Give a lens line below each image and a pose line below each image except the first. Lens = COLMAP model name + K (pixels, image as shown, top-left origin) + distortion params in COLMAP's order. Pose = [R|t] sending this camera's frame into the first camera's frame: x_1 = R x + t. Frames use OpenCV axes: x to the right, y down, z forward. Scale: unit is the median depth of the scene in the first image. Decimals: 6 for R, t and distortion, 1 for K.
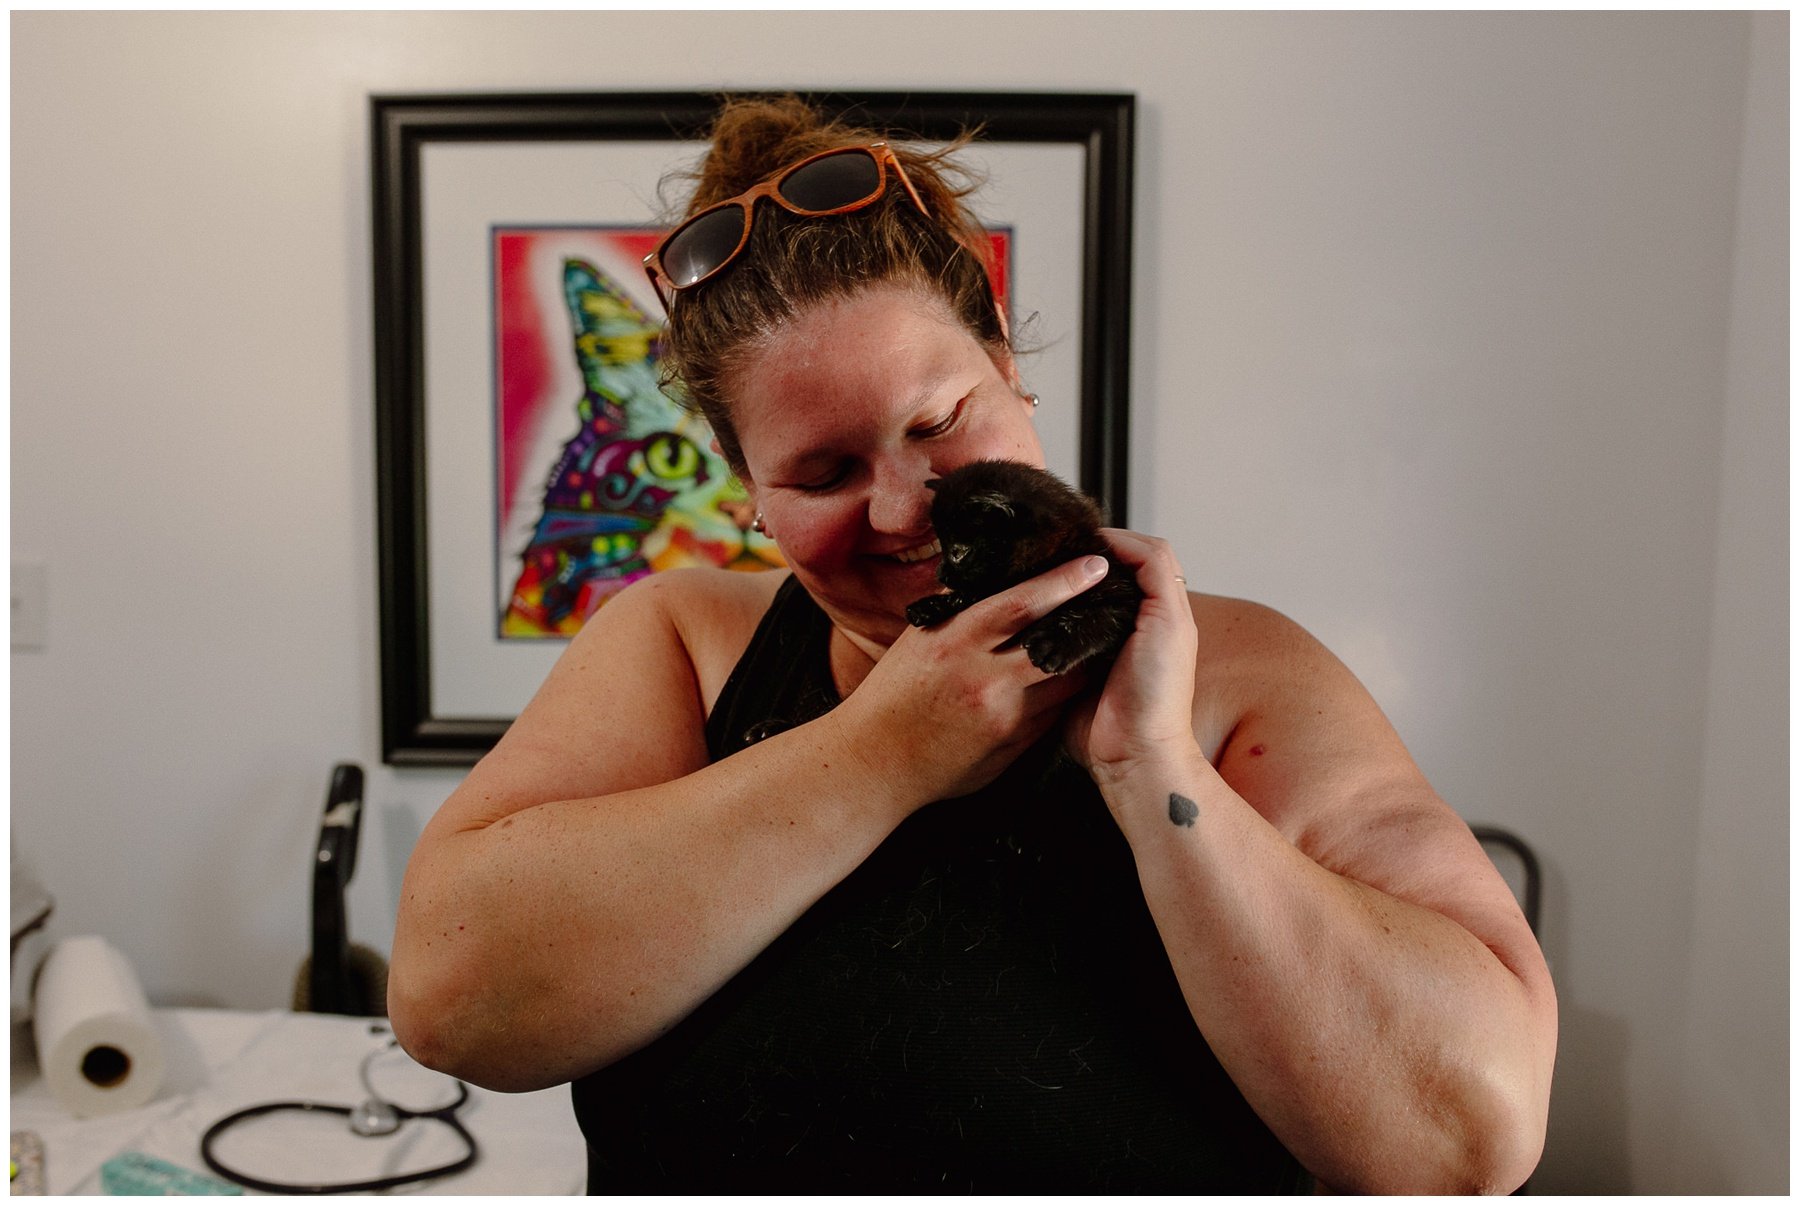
lens RADIAL K [[2082.3, 0, 900.0], [0, 2082.3, 603.0], [0, 0, 1]] dist [-0.002399, -0.006595]
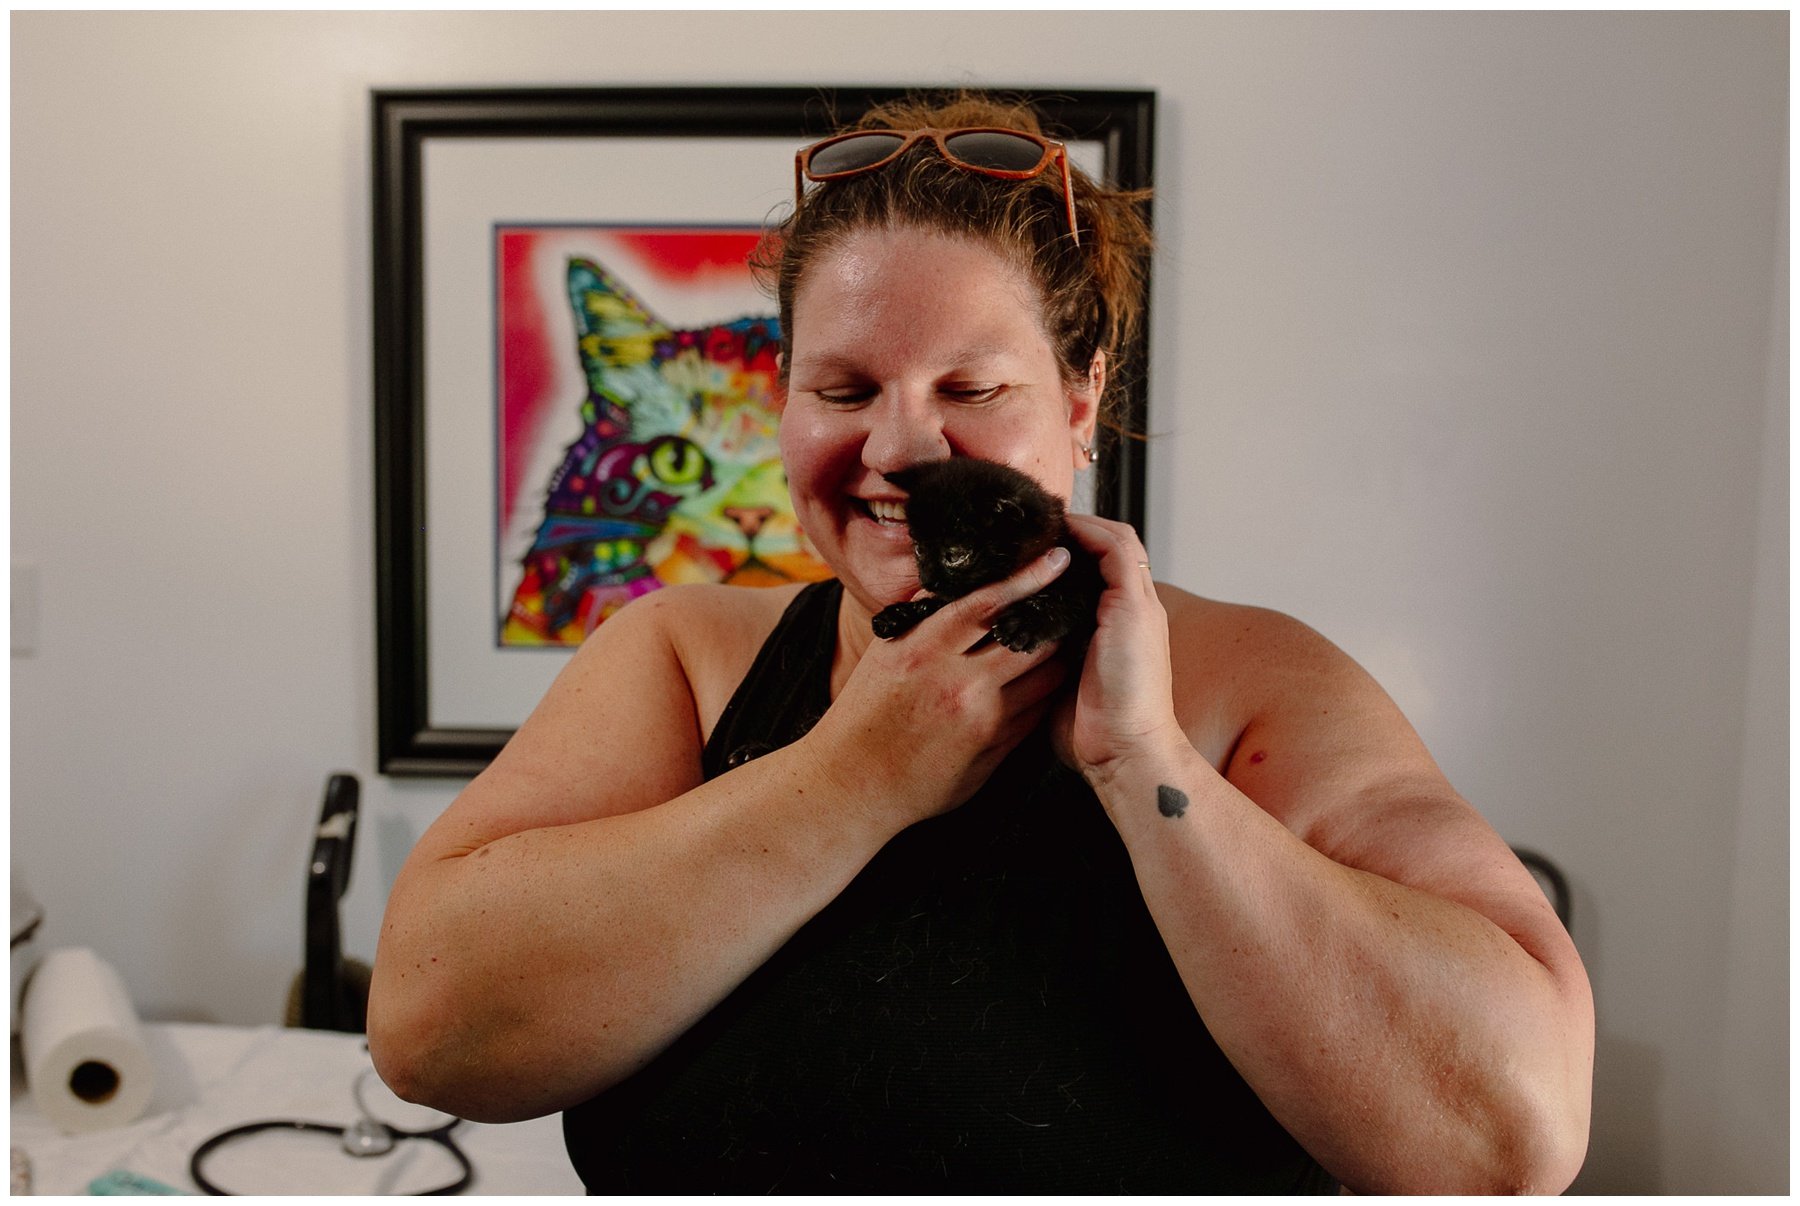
lens RADIAL K [[1806.7, 0, 945.9], [0, 1806.7, 600.3], [0, 0, 1]] dist [0.003552, 0.008029]
pose [[0.999755, 0.006865, -0.021032, 0.034527], [-0.007153, 0.999881, -0.013636, 0.005537], [0.020936, 0.013783, 0.999686, 0.158119]]
